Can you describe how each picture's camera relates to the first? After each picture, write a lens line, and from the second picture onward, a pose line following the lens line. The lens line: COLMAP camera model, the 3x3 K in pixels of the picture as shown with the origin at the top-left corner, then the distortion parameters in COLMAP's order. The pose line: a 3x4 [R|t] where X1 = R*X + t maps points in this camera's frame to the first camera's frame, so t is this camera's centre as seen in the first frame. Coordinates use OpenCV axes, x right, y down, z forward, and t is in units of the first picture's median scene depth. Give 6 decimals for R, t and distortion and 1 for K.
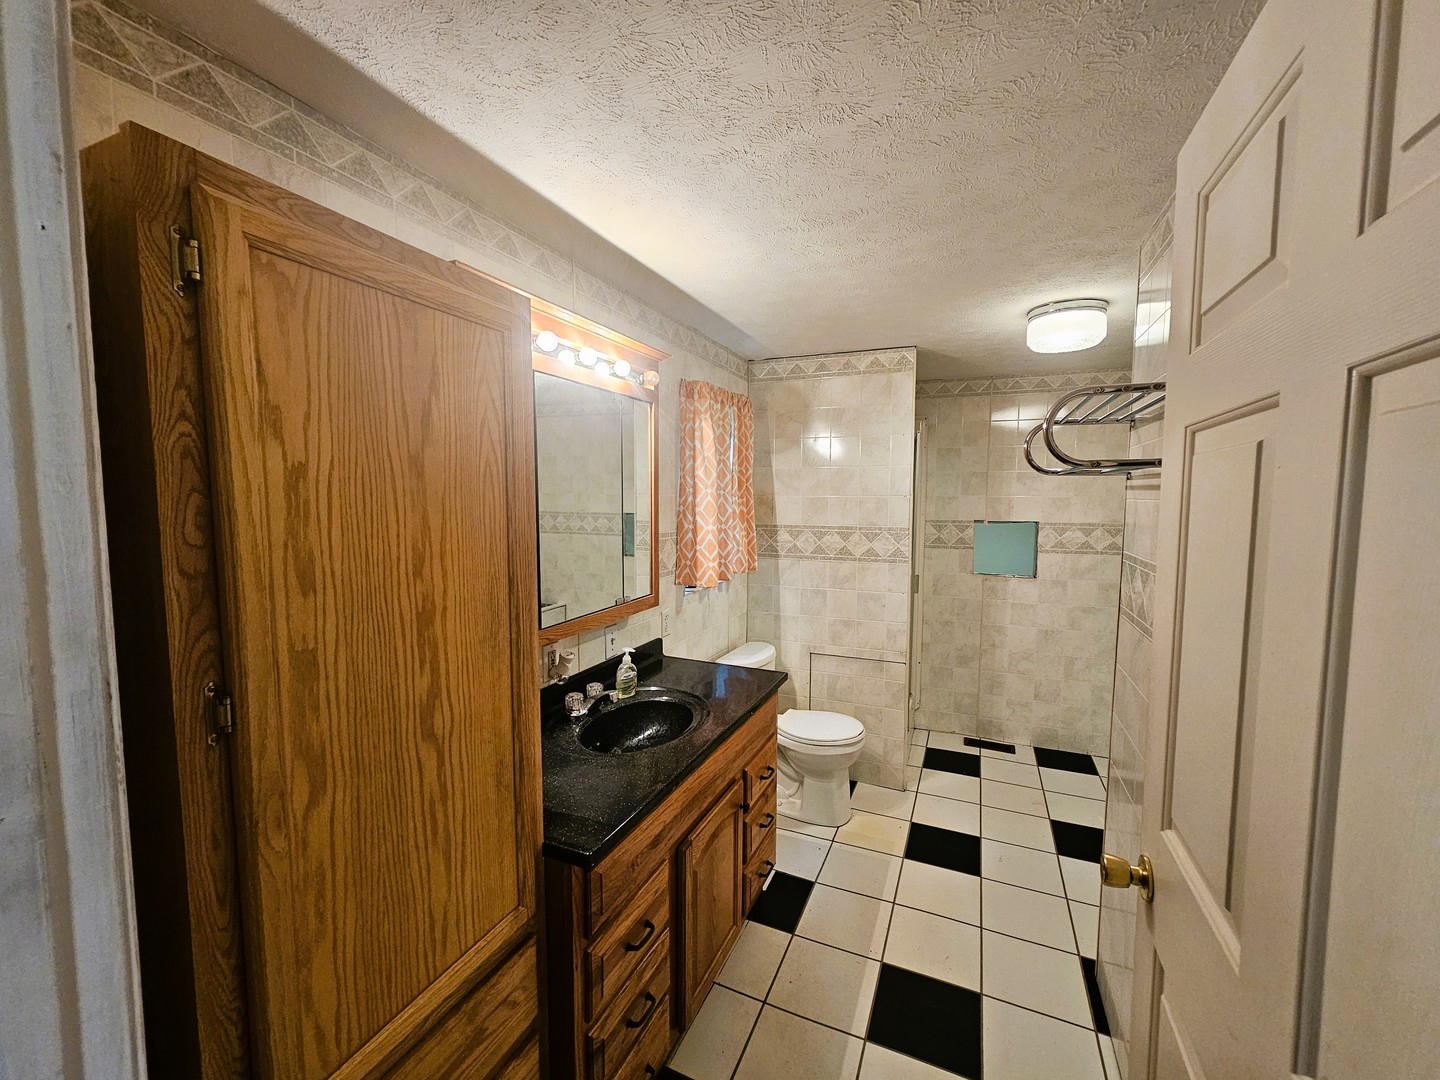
lens RADIAL K [[586.8, 0, 720.1], [0, 586.8, 539.9], [0, 0, 1]] dist [-0.000629, 0.000677]
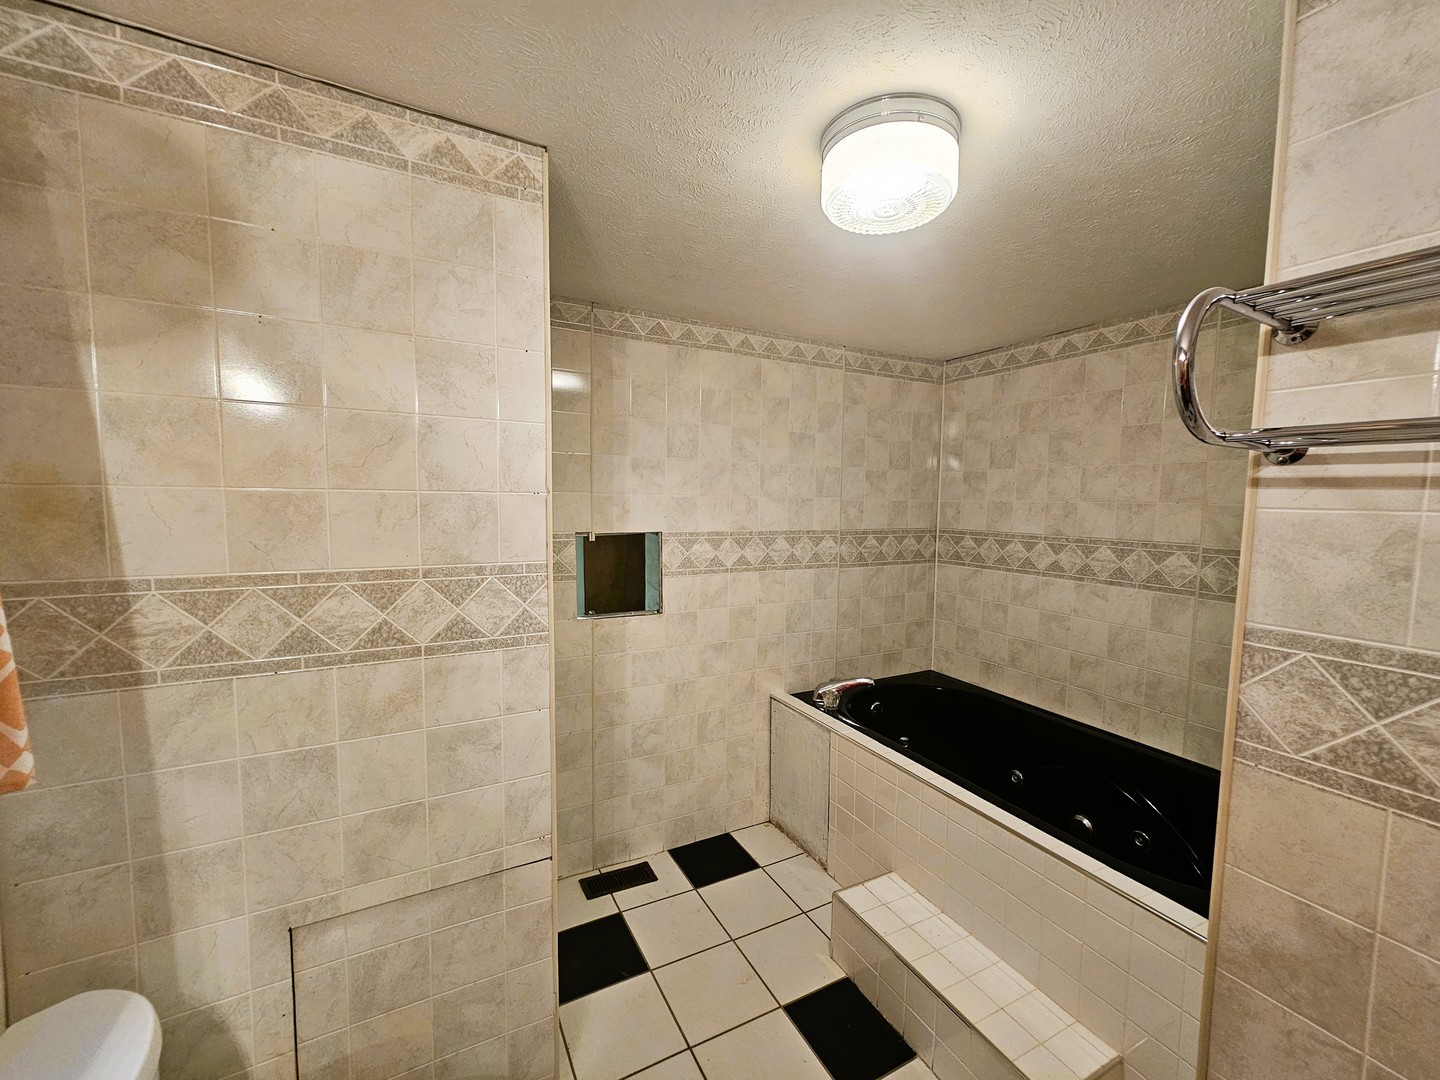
lens RADIAL K [[586.8, 0, 724.7], [0, 586.8, 544.2], [0, 0, 1]] dist [-0.000629, 0.000677]
pose [[0.618864, -0.057645, 0.783380, 0.051521], [0.049855, 0.998175, 0.034066, -0.040437], [-0.783915, 0.017973, 0.620608, 0.566251]]
